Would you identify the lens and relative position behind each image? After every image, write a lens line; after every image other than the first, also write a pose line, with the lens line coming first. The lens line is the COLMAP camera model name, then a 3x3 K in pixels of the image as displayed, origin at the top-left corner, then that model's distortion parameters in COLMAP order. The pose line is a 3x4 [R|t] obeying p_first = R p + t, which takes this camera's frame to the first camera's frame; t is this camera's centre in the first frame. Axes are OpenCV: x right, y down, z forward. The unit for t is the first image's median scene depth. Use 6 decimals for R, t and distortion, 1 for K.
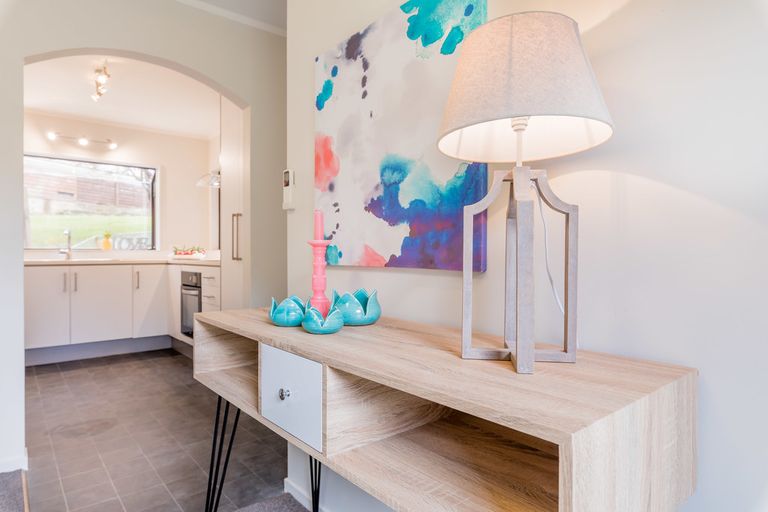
lens RADIAL K [[457.7, 0, 381.9], [0, 457.7, 252.2], [0, 0, 1]] dist [0.007937, 0.001177]
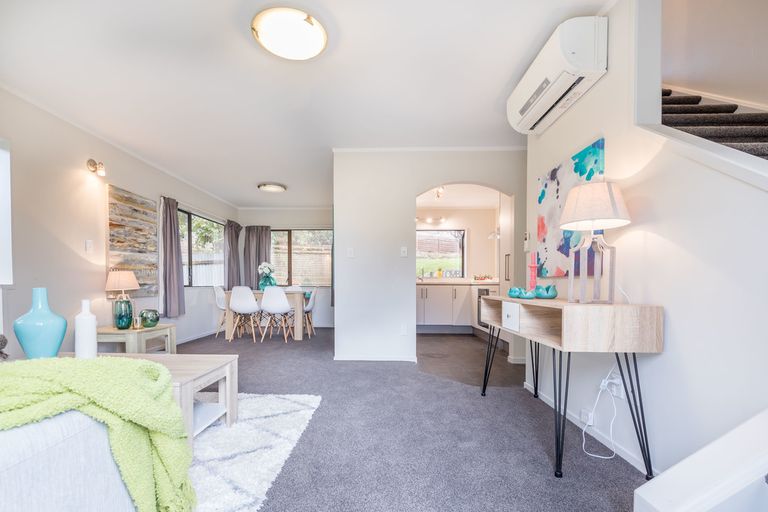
lens RADIAL K [[344.9, 0, 378.4], [0, 344.9, 287.0], [0, 0, 1]] dist [-0.002357, -0.000420]
pose [[0.766652, 0.008959, -0.642001, 0.276890], [-0.001441, 0.999924, 0.012233, 0.047190], [0.642061, -0.008454, 0.766607, -0.607700]]
